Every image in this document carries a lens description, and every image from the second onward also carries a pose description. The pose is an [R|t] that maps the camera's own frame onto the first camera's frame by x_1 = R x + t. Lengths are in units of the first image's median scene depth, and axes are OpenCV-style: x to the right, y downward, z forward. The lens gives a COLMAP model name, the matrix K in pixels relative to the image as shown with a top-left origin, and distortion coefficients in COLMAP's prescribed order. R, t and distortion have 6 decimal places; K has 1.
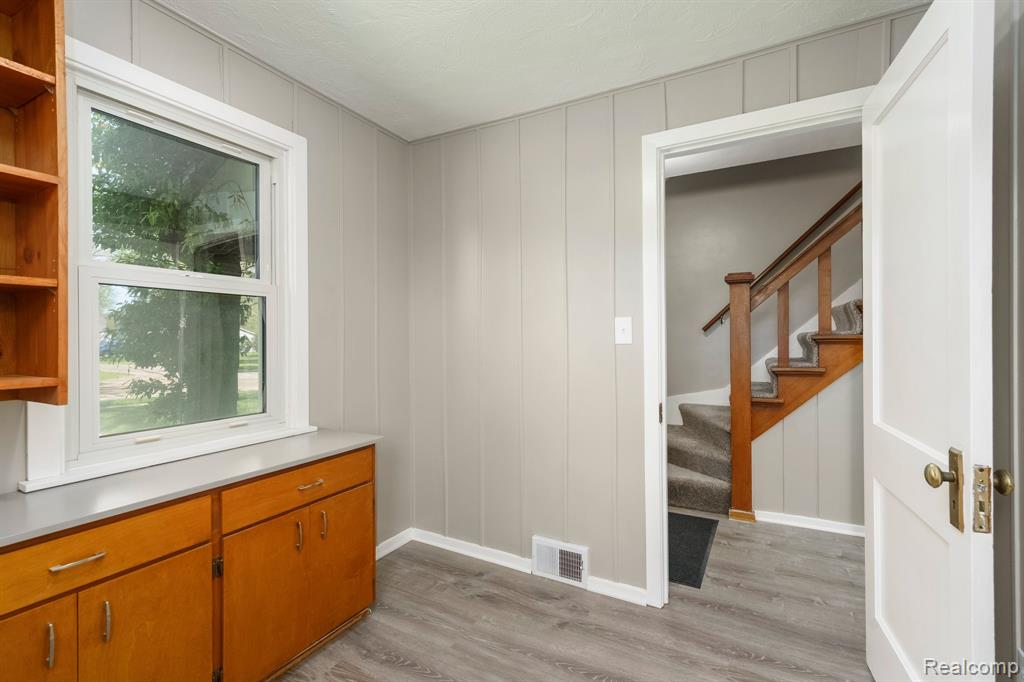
lens RADIAL K [[481.1, 0, 512.0], [0, 481.1, 341.0], [0, 0, 1]] dist [-0.001042, -0.000009]
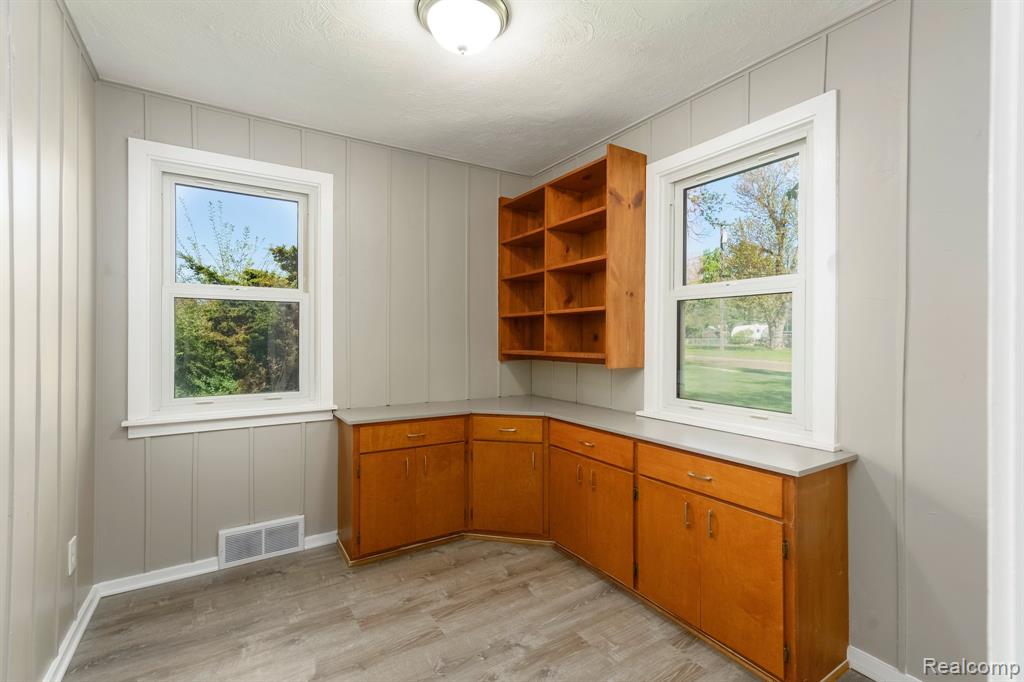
lens RADIAL K [[457.6, 0, 512.0], [0, 457.6, 341.0], [0, 0, 1]] dist [-0.000252, 0.000263]
pose [[-0.495289, 0.007584, -0.868695, 0.739834], [-0.006150, 0.999906, 0.012236, -0.002389], [0.868707, 0.011402, -0.495196, 1.309373]]
